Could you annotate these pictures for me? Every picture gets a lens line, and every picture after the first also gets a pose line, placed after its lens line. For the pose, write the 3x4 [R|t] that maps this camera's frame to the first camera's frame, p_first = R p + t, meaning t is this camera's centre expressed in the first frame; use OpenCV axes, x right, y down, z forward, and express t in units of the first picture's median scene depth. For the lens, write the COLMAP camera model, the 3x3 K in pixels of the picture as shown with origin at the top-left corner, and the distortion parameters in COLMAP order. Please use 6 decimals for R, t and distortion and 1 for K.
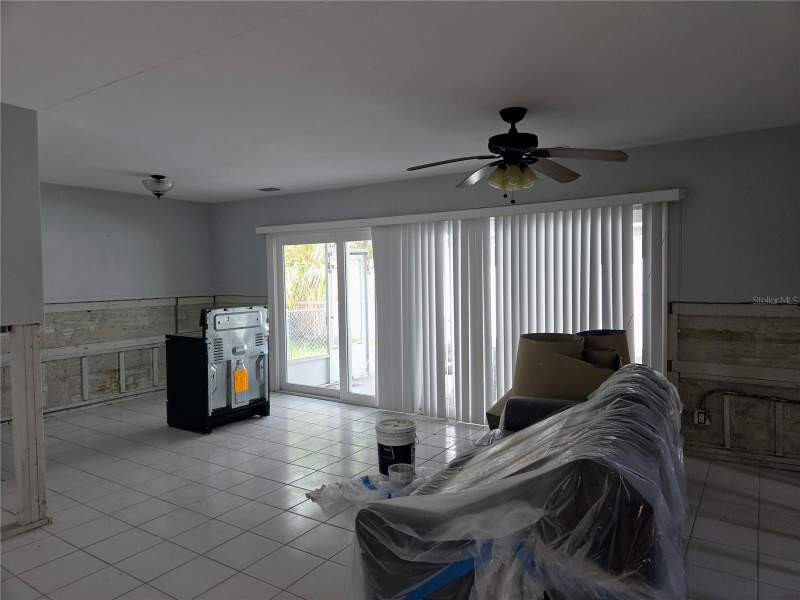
lens RADIAL K [[533.8, 0, 400.0], [0, 533.8, 300.0], [0, 0, 1]] dist [0.031350, 0.000220]
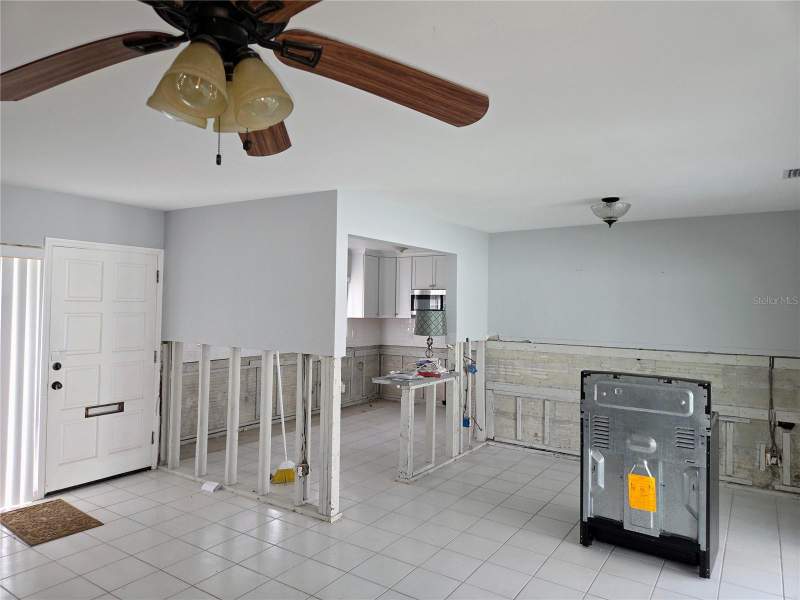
lens RADIAL K [[533.8, 0, 400.0], [0, 533.8, 300.0], [0, 0, 1]] dist [0.031350, 0.000220]
pose [[-0.001902, 0.003878, -0.999991, 0.329069], [-0.065997, 0.997812, 0.003995, -0.058968], [0.997818, 0.066004, -0.001642, 0.661963]]
